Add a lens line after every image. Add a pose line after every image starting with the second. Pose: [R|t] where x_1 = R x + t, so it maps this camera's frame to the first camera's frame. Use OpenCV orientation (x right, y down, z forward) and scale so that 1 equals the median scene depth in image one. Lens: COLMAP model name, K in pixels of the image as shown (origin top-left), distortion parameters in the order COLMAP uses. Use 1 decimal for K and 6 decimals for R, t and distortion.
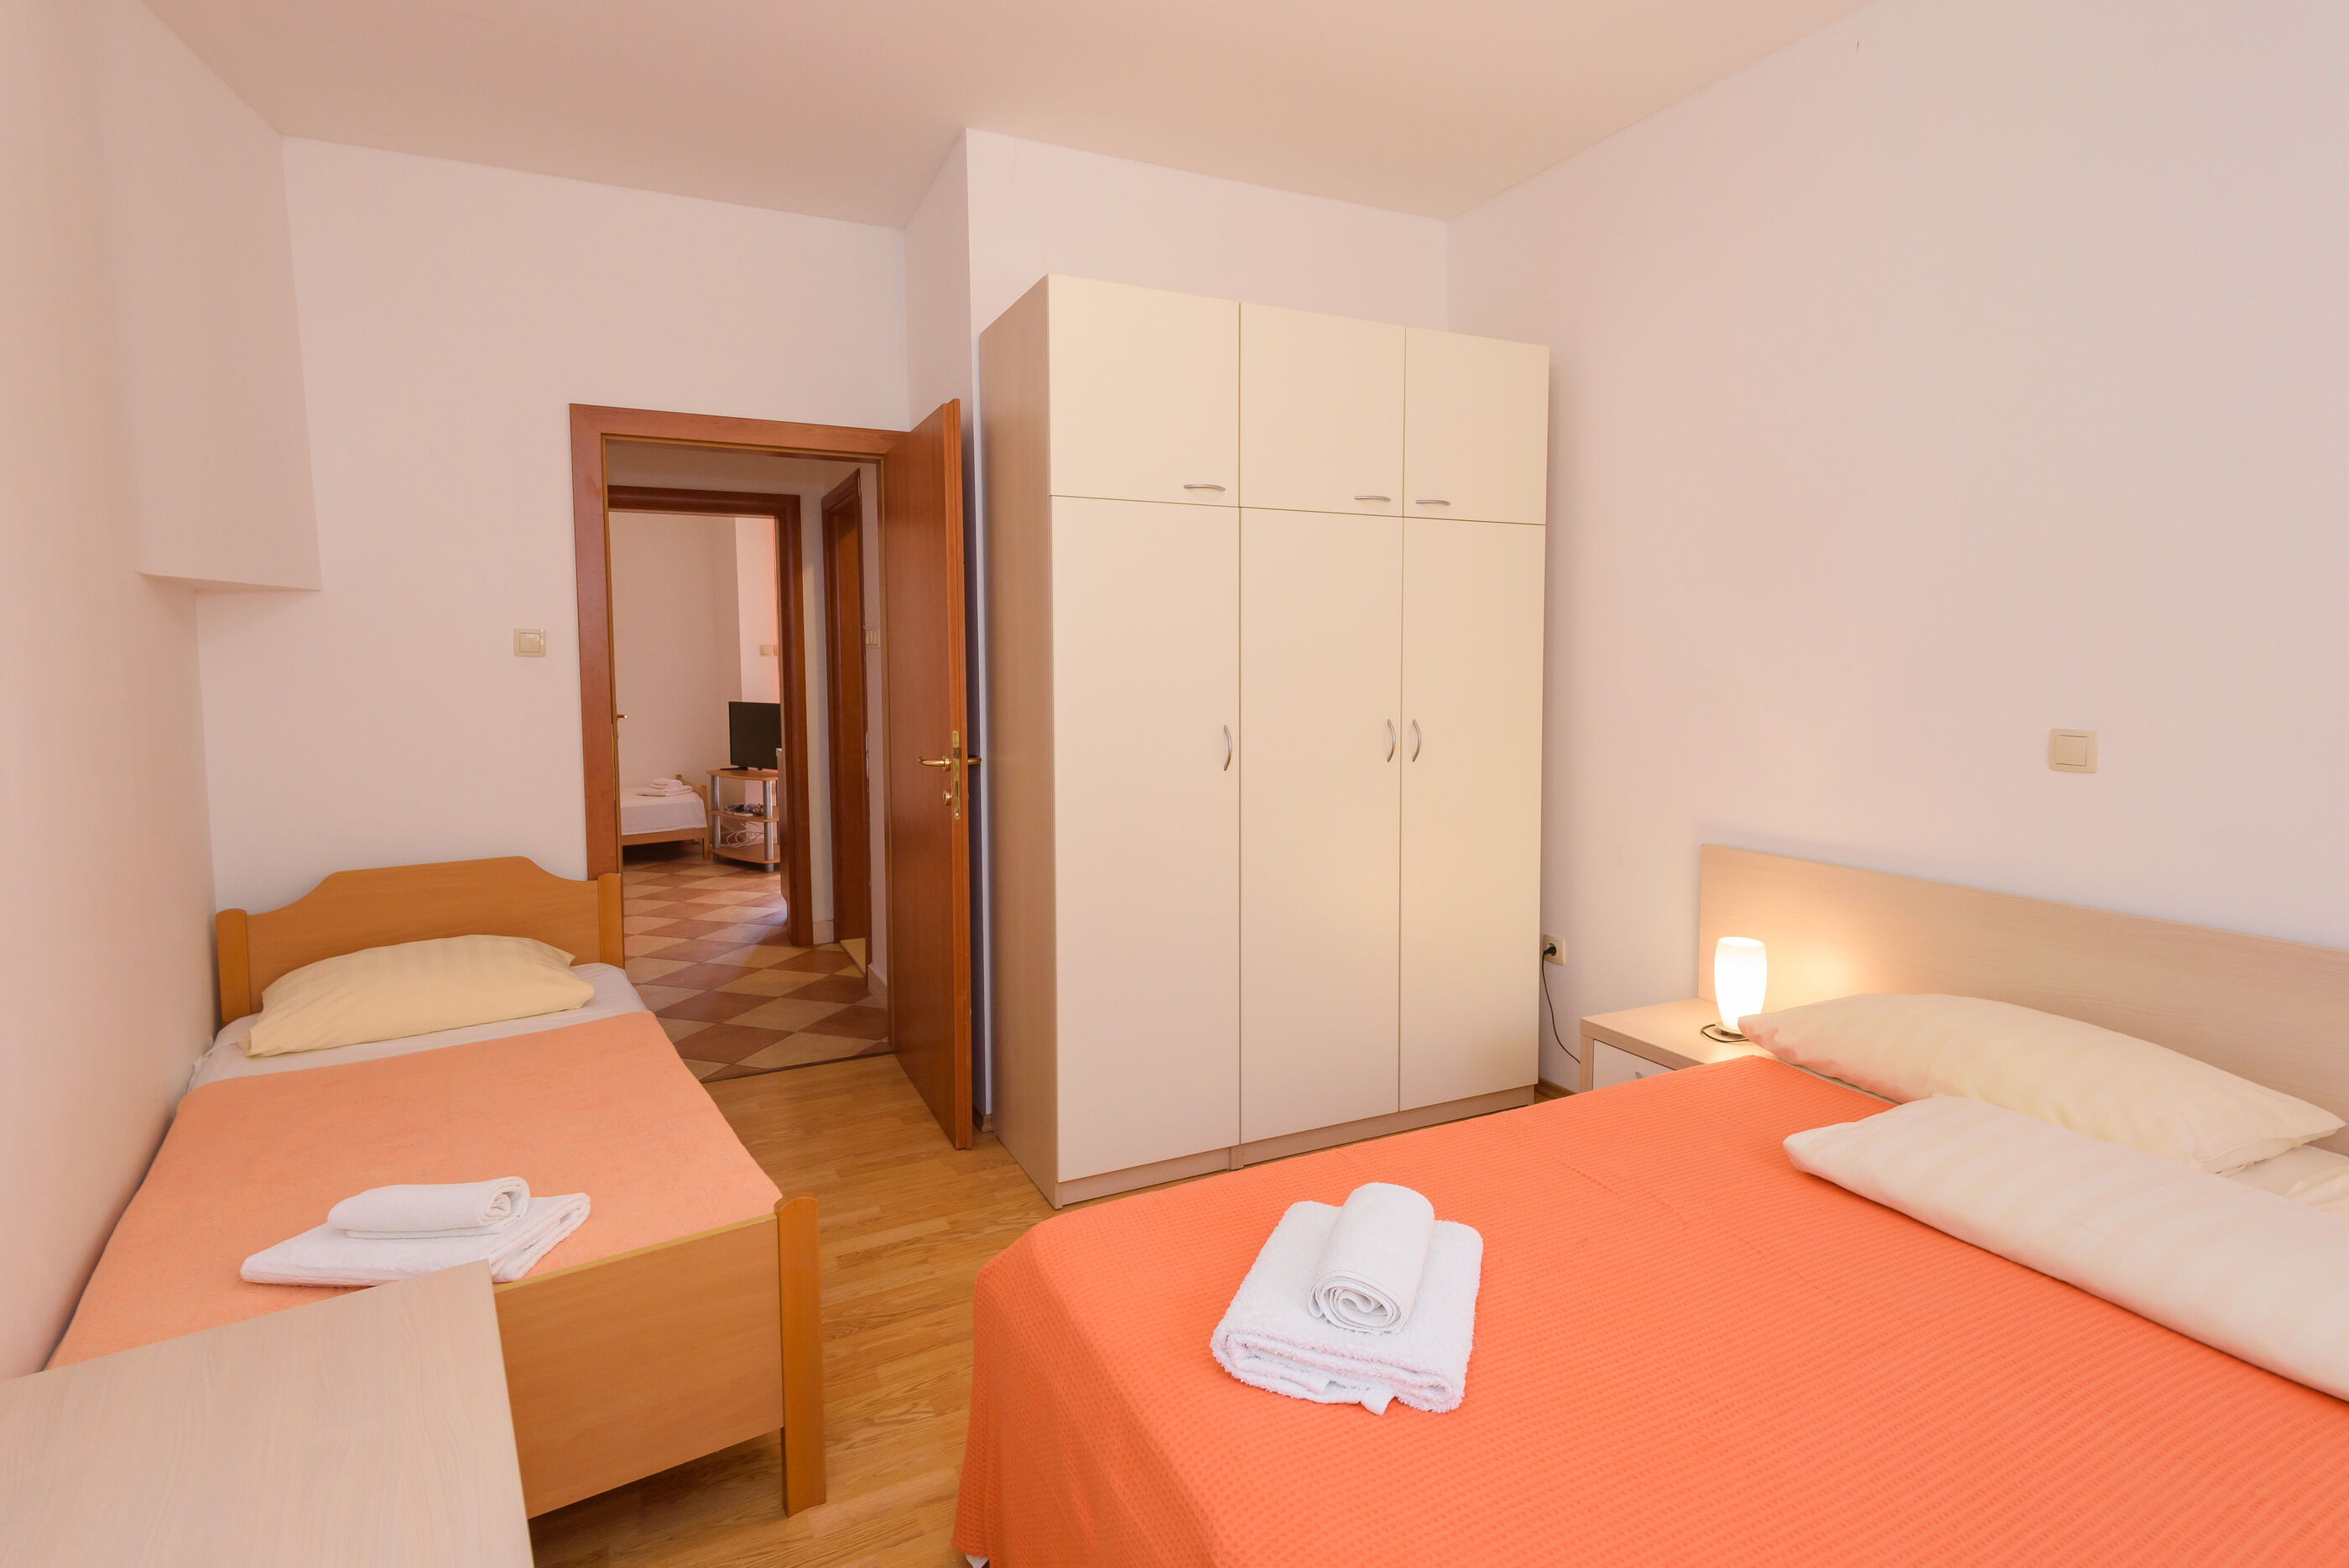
lens RADIAL K [[1149.5, 0, 1165.9], [0, 1149.5, 731.6], [0, 0, 1]] dist [0.001820, 0.000150]
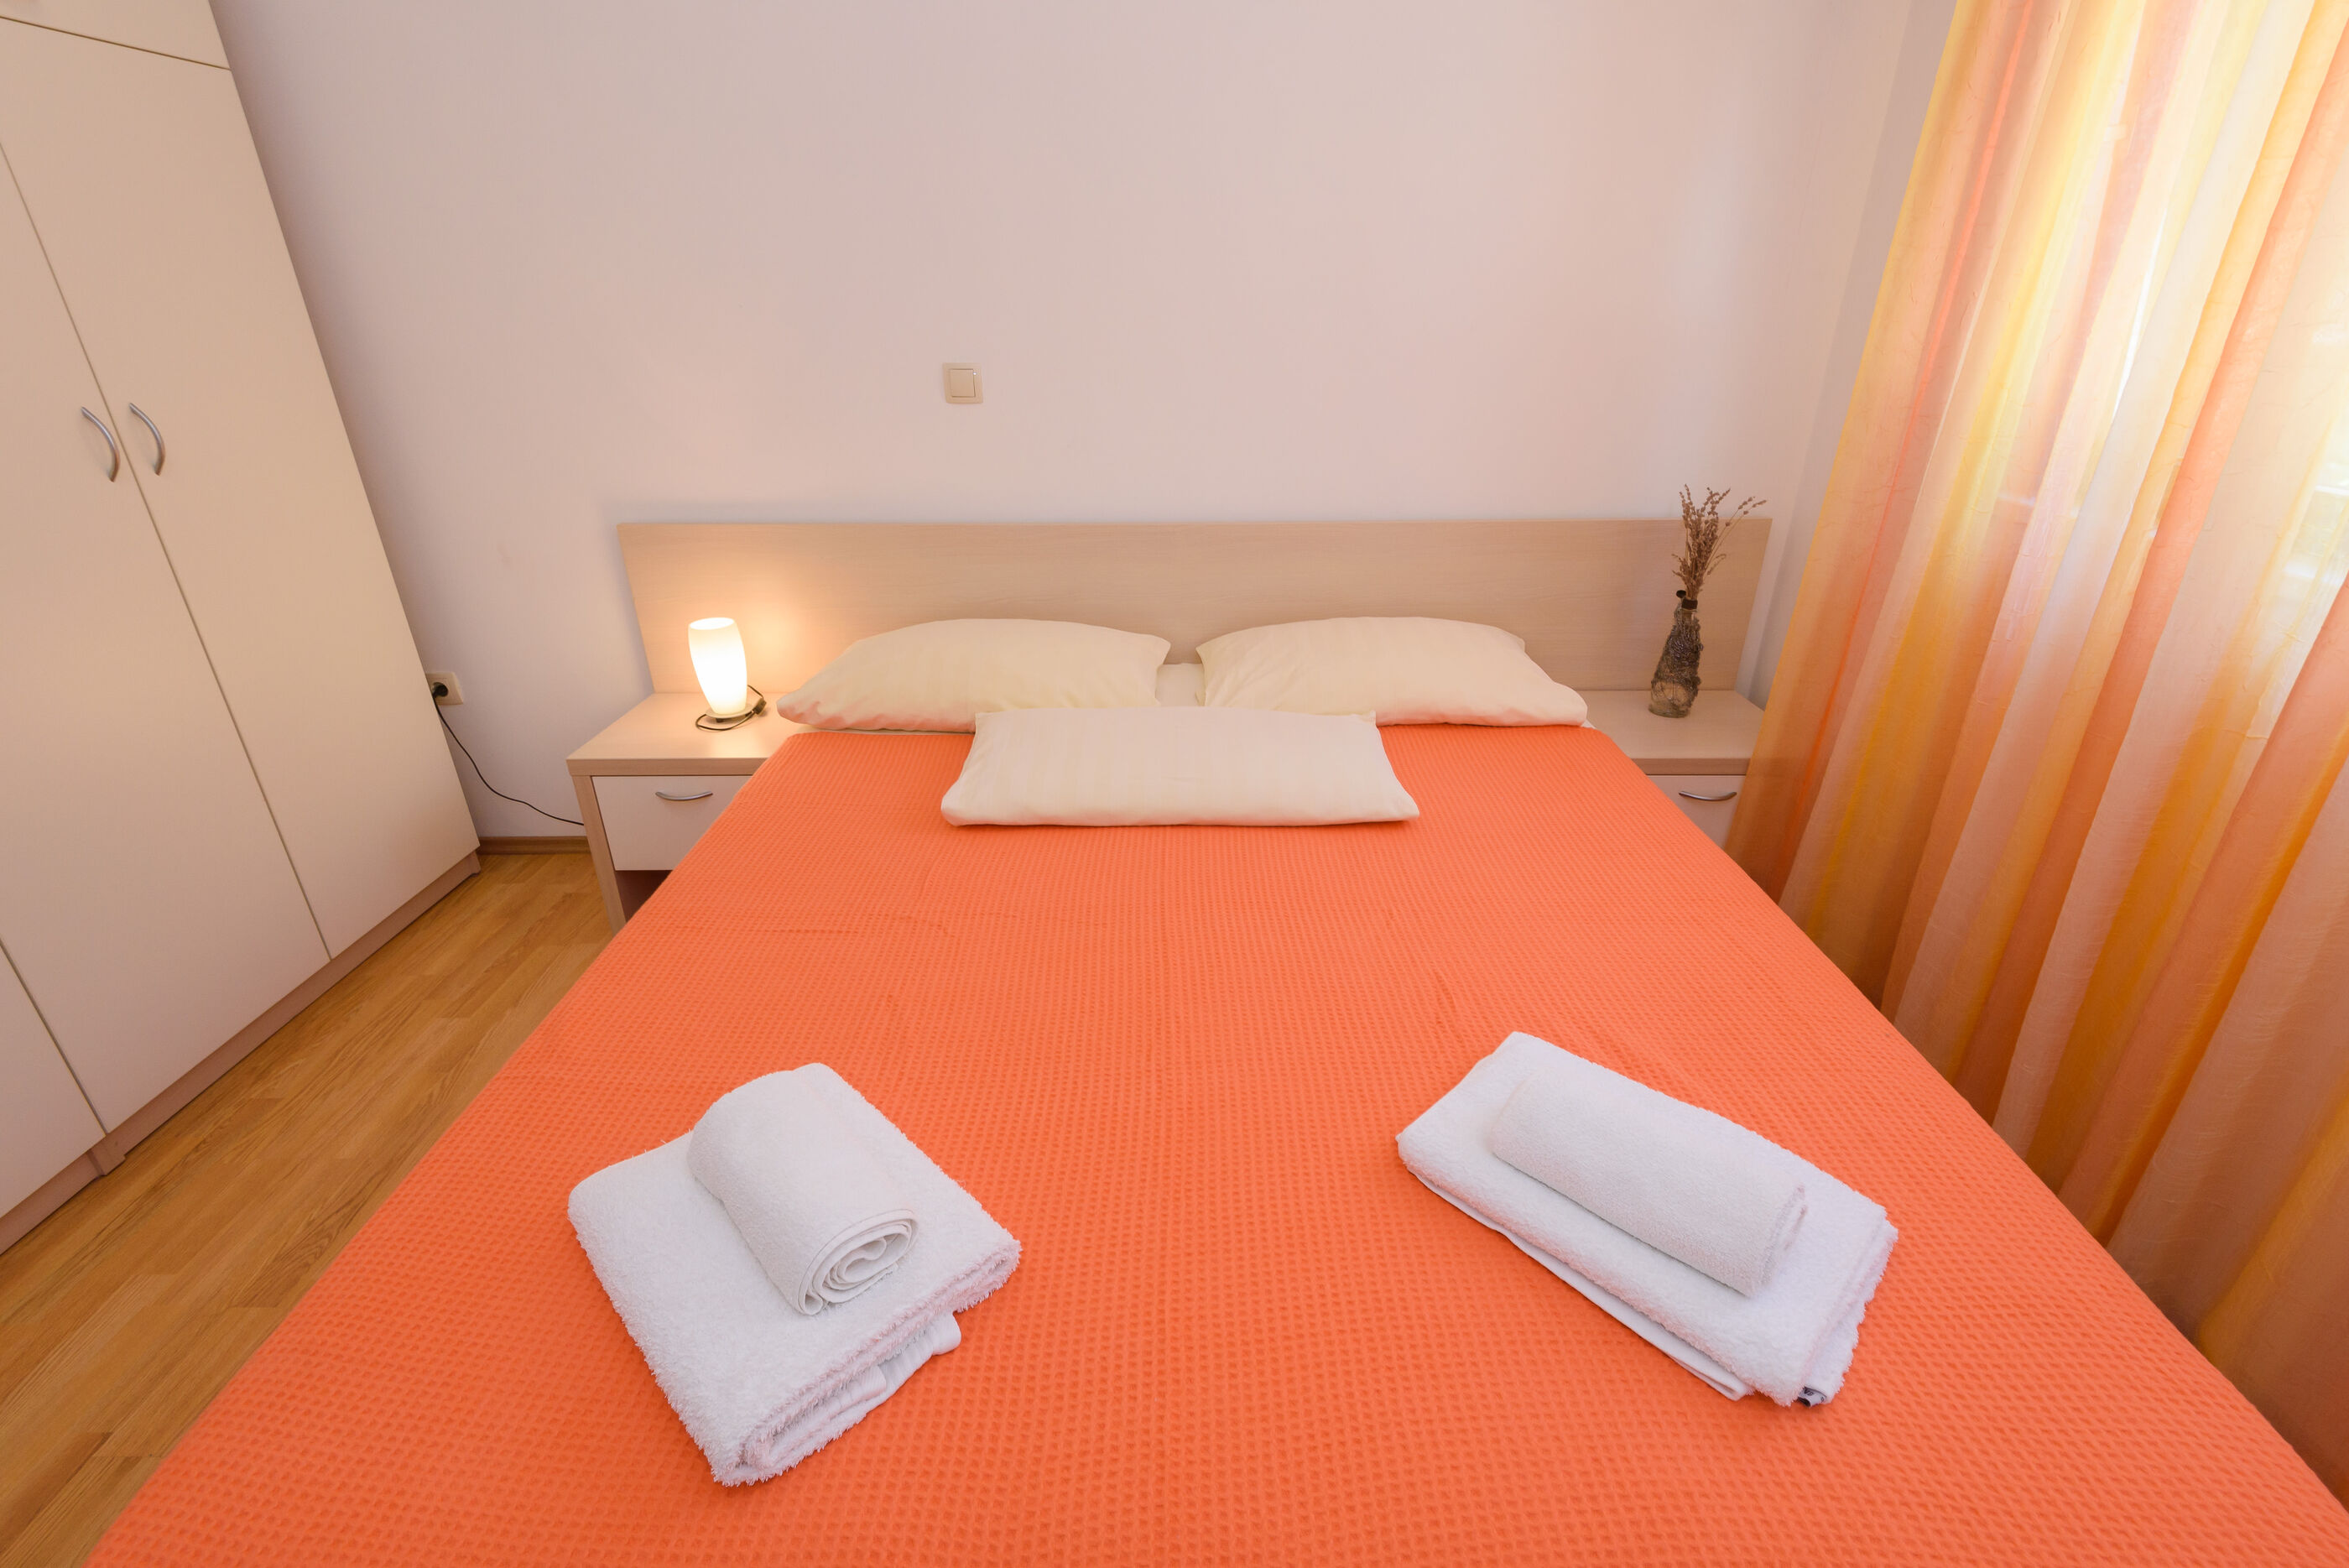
lens RADIAL K [[1060.4, 0, 1176.7], [0, 1060.4, 773.3], [0, 0, 1]] dist [0.043874, -0.033382]
pose [[0.448726, -0.367926, 0.814417, -0.107009], [0.062649, 0.922027, 0.382022, -0.017590], [-0.891471, -0.120401, 0.436788, 0.326136]]
